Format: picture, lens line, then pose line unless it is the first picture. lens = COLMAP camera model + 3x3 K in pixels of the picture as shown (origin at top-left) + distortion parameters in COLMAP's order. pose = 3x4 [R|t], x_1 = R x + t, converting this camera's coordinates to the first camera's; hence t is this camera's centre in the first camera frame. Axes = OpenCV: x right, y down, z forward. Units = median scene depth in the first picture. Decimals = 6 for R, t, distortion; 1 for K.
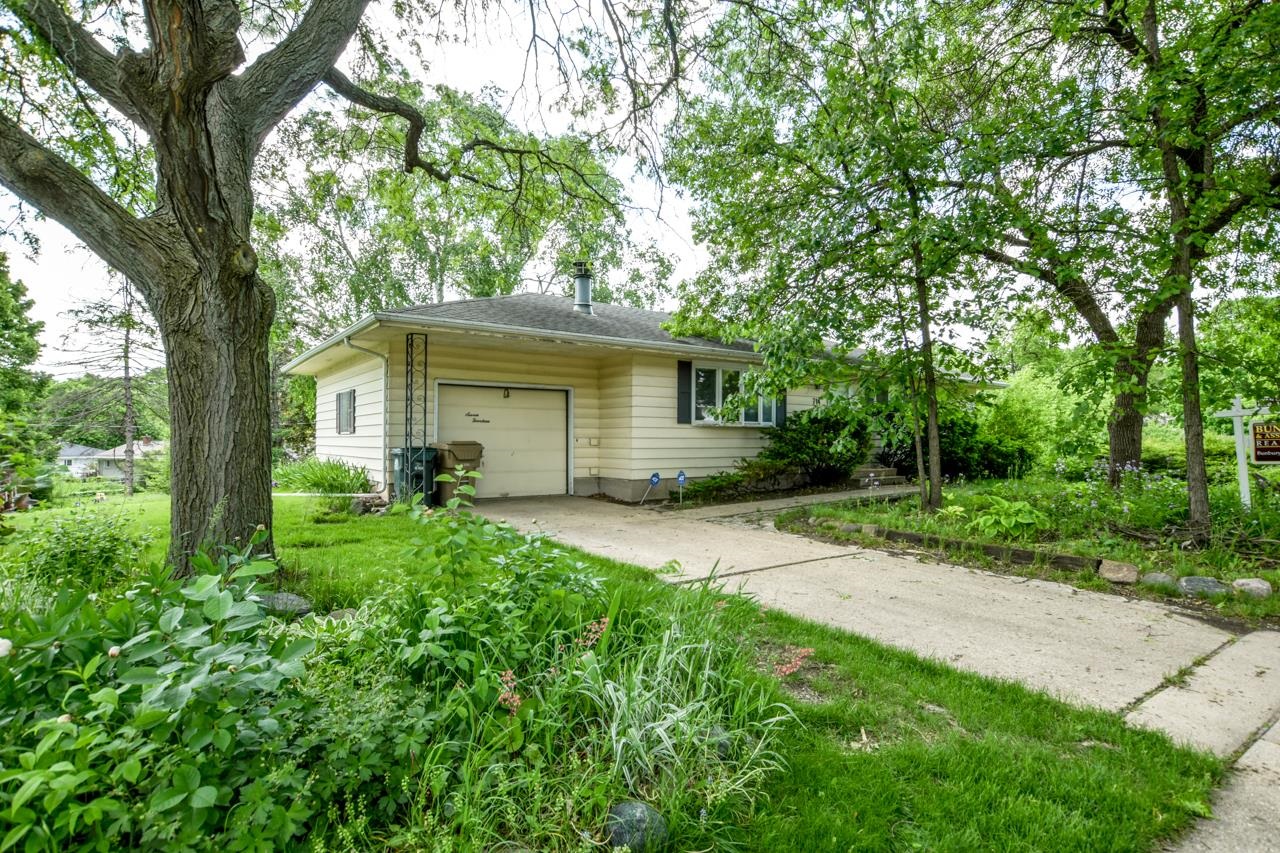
lens RADIAL K [[673.9, 0, 642.8], [0, 673.9, 433.4], [0, 0, 1]] dist [0.001317, 0.000045]
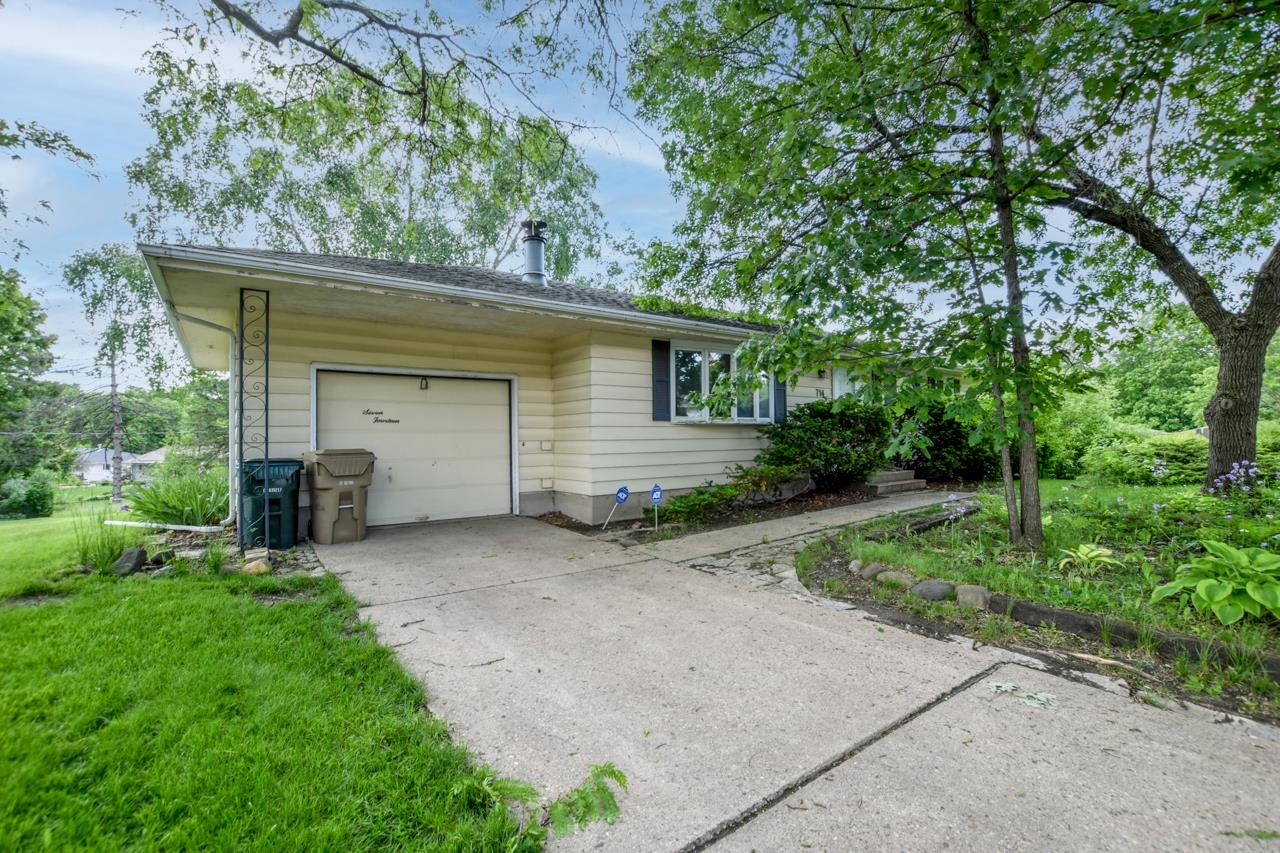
lens RADIAL K [[566.5, 0, 637.6], [0, 566.5, 429.5], [0, 0, 1]] dist [-0.029105, 0.008281]
pose [[0.999901, -0.014055, 0.000286, 0.034020], [0.014057, 0.999886, -0.005442, -0.001356], [-0.000210, 0.005445, 0.999985, 0.349765]]
